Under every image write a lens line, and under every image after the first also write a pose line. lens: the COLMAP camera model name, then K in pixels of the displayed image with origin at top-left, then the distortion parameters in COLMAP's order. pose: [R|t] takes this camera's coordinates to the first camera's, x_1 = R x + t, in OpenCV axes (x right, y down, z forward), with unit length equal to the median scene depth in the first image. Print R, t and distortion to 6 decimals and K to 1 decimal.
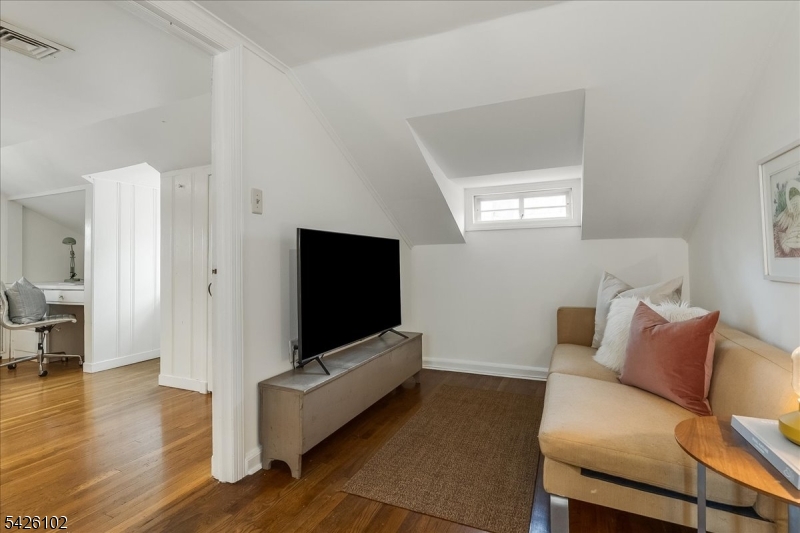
lens RADIAL K [[371.9, 0, 404.3], [0, 371.9, 263.4], [0, 0, 1]] dist [-0.008225, 0.000696]
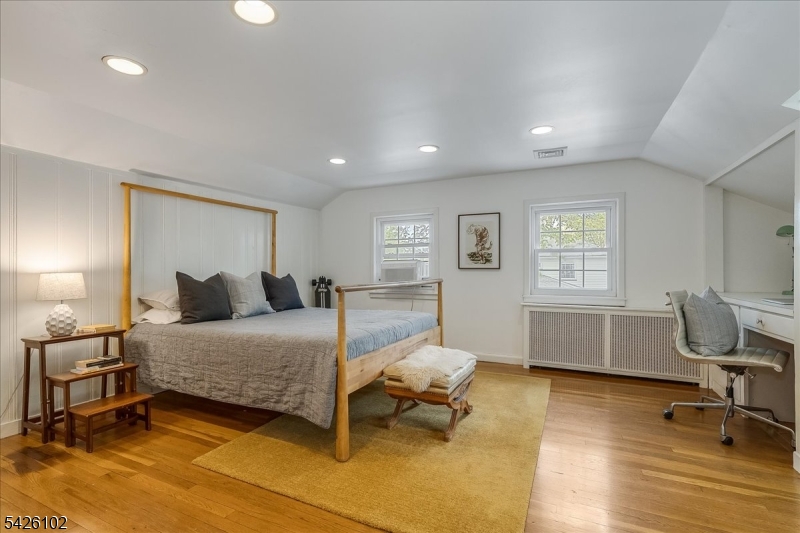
lens RADIAL K [[371.9, 0, 402.2], [0, 371.9, 266.5], [0, 0, 1]] dist [-0.008225, 0.000696]
pose [[-0.043707, 0.002718, -0.999041, -0.304807], [0.004020, 0.999989, 0.002544, -0.004171], [0.999036, -0.003904, -0.043718, 0.448163]]
